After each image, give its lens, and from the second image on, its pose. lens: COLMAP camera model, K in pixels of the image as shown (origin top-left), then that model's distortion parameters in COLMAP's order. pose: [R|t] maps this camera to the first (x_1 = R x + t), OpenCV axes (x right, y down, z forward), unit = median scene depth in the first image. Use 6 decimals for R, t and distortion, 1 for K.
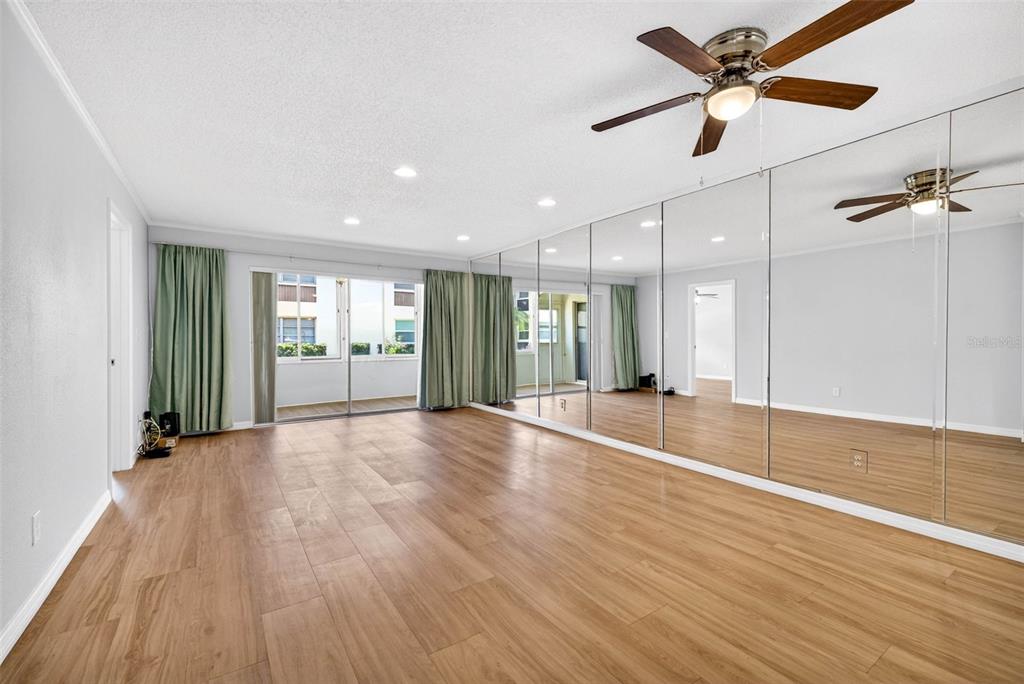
lens RADIAL K [[426.0, 0, 507.2], [0, 426.0, 335.6], [0, 0, 1]] dist [0.001181, -0.000091]
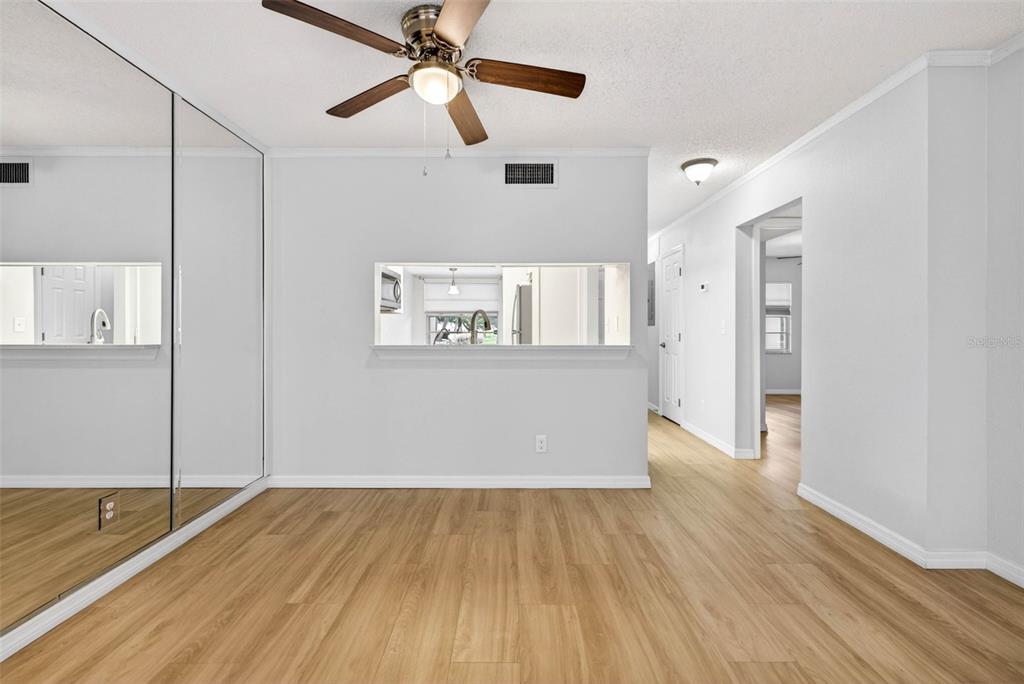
lens RADIAL K [[426.0, 0, 507.2], [0, 426.0, 335.6], [0, 0, 1]] dist [0.001181, -0.000091]
pose [[-0.829546, -0.005236, 0.558413, -0.128282], [-0.001349, 0.999972, 0.007372, 0.003600], [-0.558436, 0.005362, -0.829530, 1.570195]]
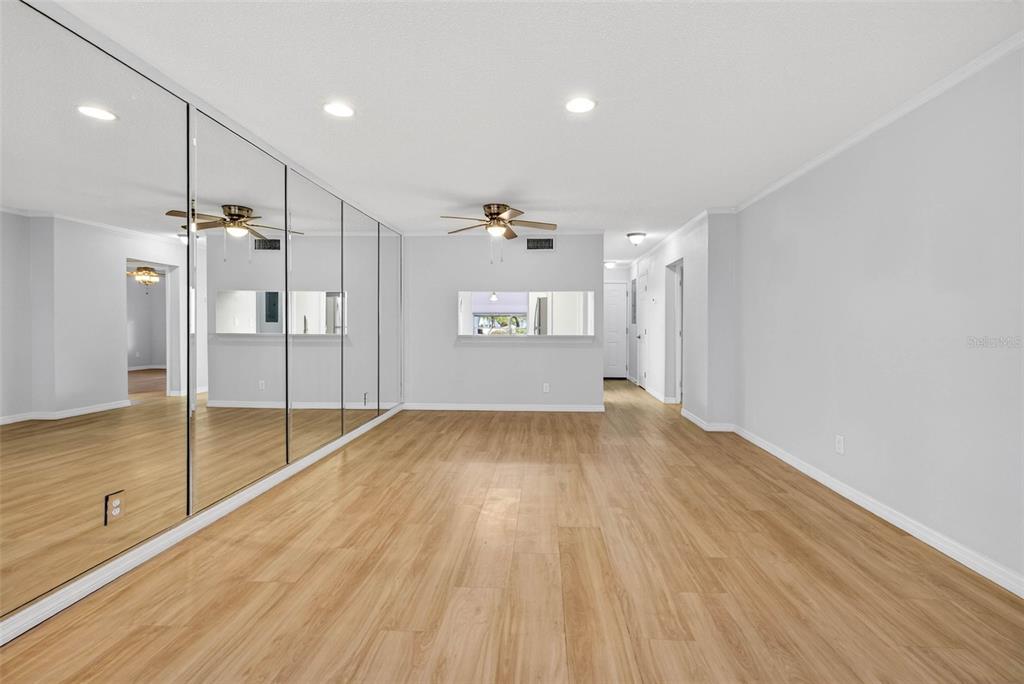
lens RADIAL K [[455.4, 0, 512.6], [0, 455.4, 326.3], [0, 0, 1]] dist [-0.000293, -0.000275]
pose [[-0.793984, -0.001567, 0.607936, -1.003761], [-0.003704, 0.999991, -0.002261, -0.002821], [-0.607927, -0.004047, -0.793983, 2.731900]]
